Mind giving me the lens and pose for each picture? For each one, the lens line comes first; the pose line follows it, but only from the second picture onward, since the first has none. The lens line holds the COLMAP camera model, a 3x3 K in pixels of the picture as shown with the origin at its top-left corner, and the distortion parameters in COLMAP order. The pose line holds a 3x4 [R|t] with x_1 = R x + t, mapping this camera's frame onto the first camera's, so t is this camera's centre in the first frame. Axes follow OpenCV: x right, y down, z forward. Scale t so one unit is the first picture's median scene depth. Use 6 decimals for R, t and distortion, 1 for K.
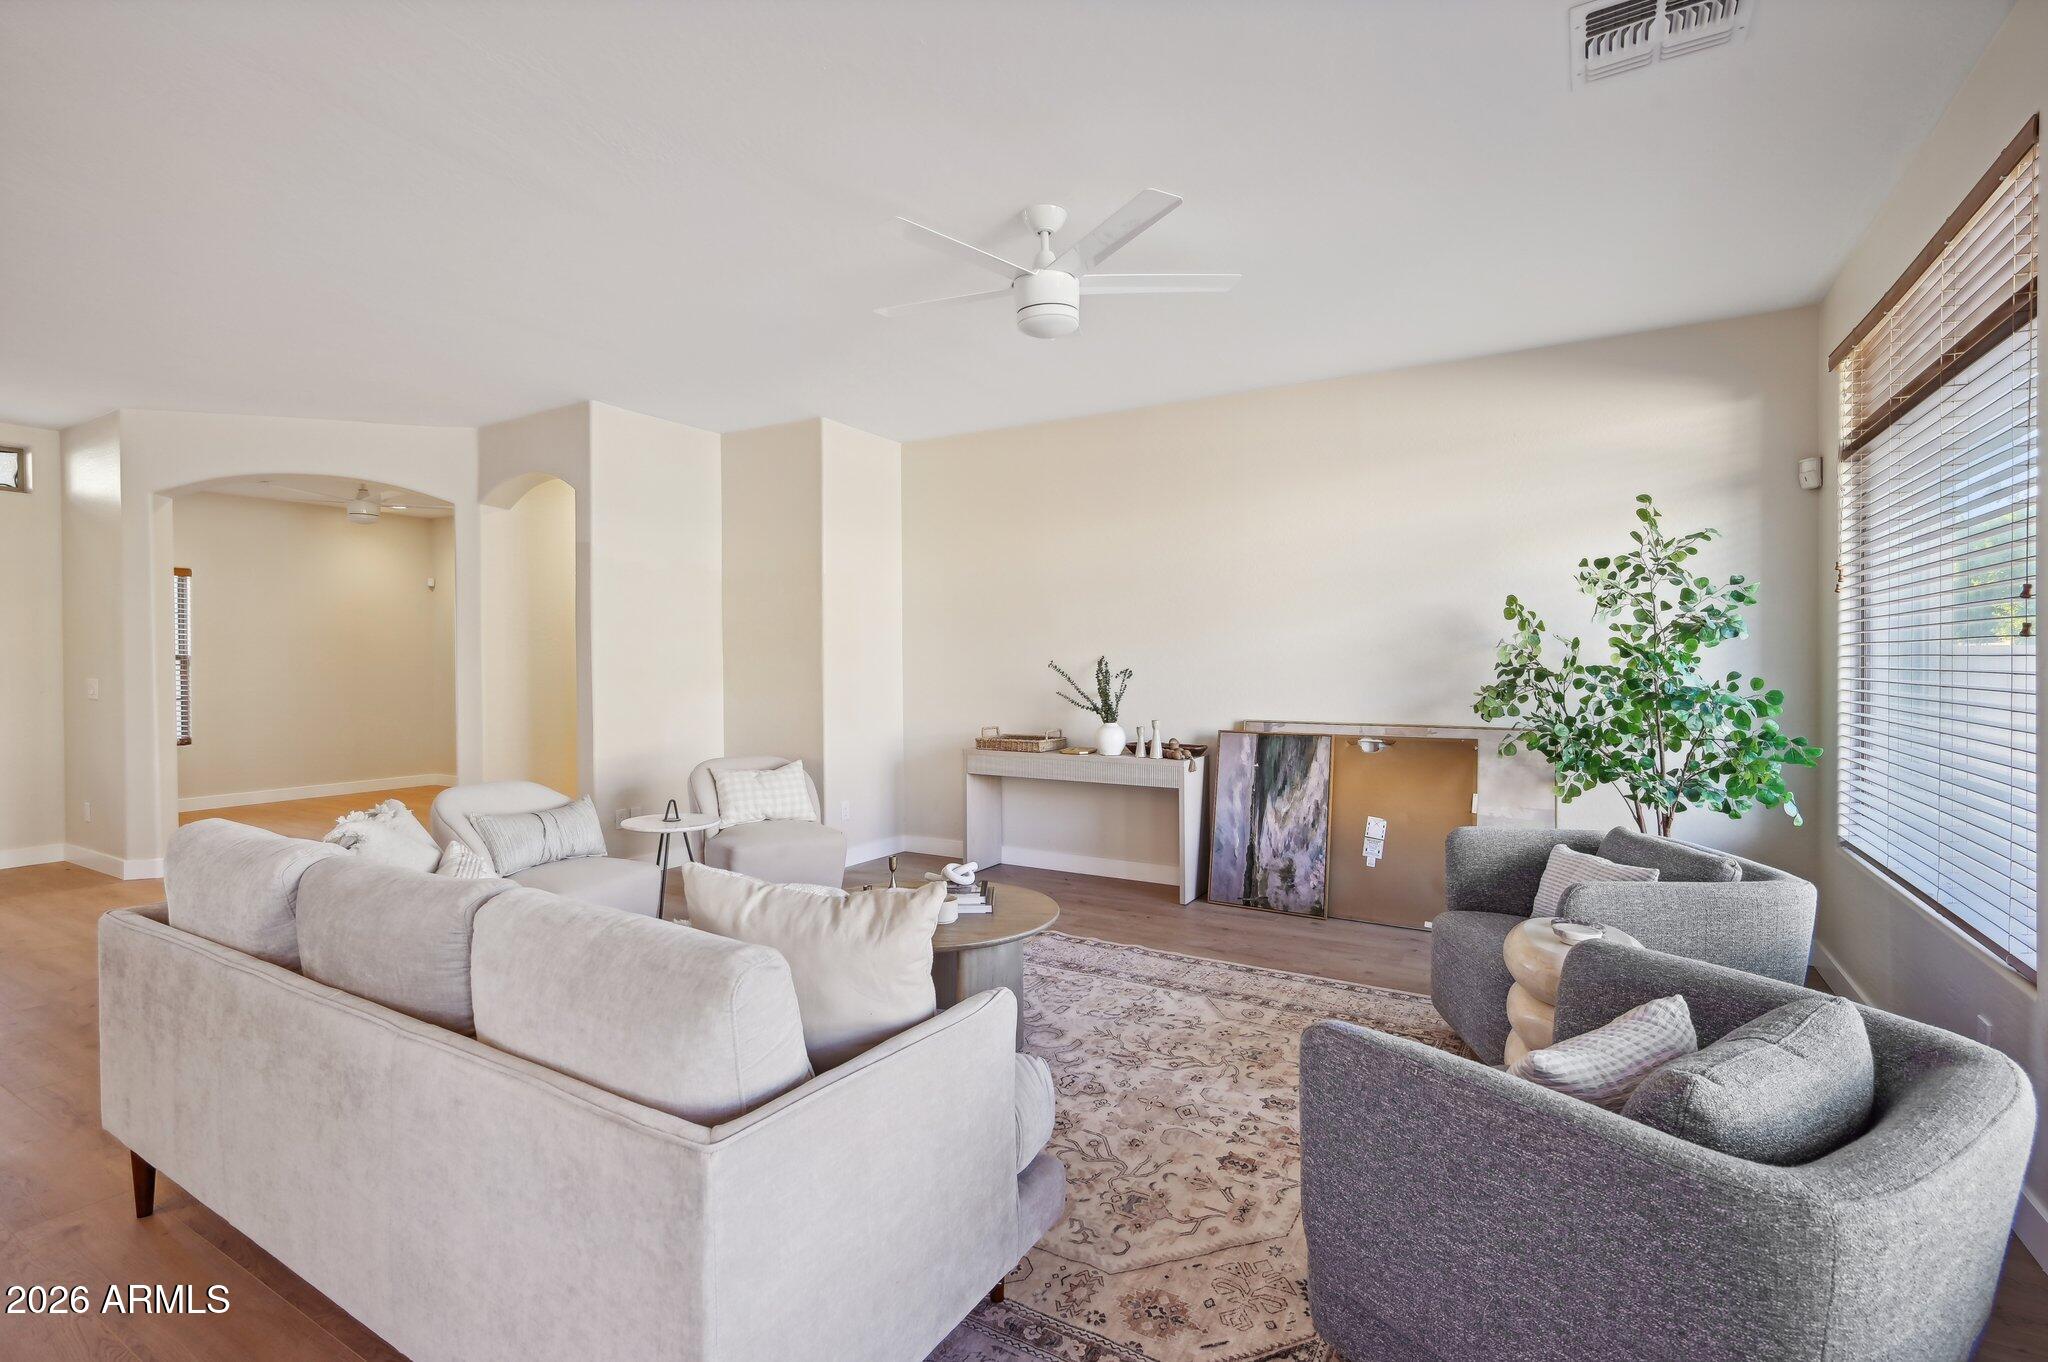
lens RADIAL K [[933.2, 0, 1027.4], [0, 933.2, 670.7], [0, 0, 1]] dist [-0.002170, -0.000024]
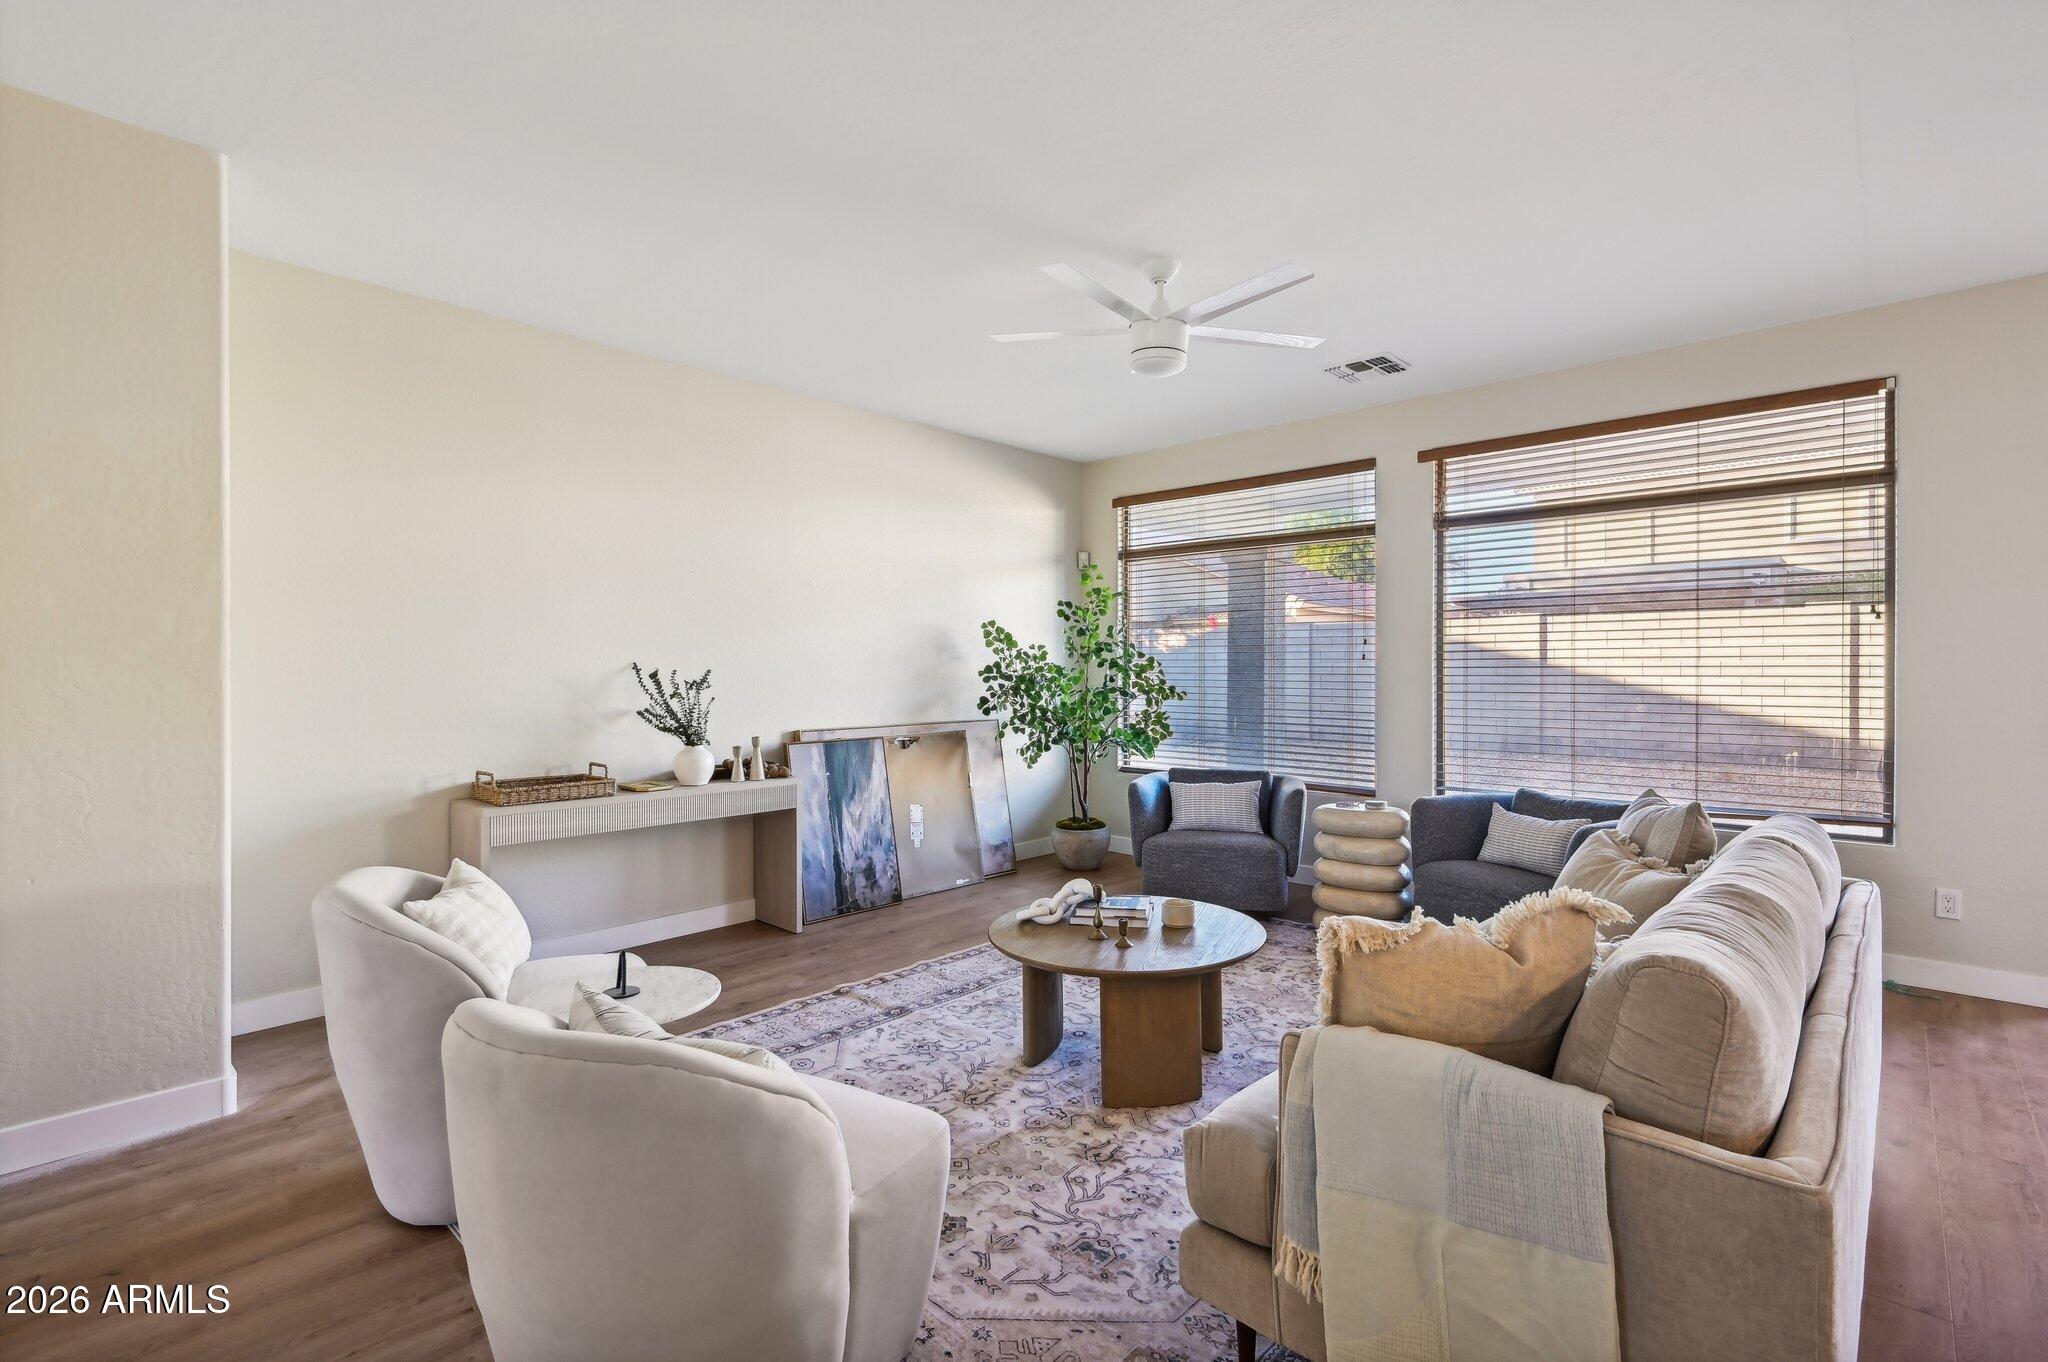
lens RADIAL K [[933.2, 0, 1028.5], [0, 933.2, 678.2], [0, 0, 1]] dist [-0.002170, -0.000024]
pose [[0.208254, -0.005015, 0.978062, -0.702330], [0.012490, 0.999919, 0.002467, -0.000335], [-0.977995, 0.011702, 0.208300, 0.599276]]
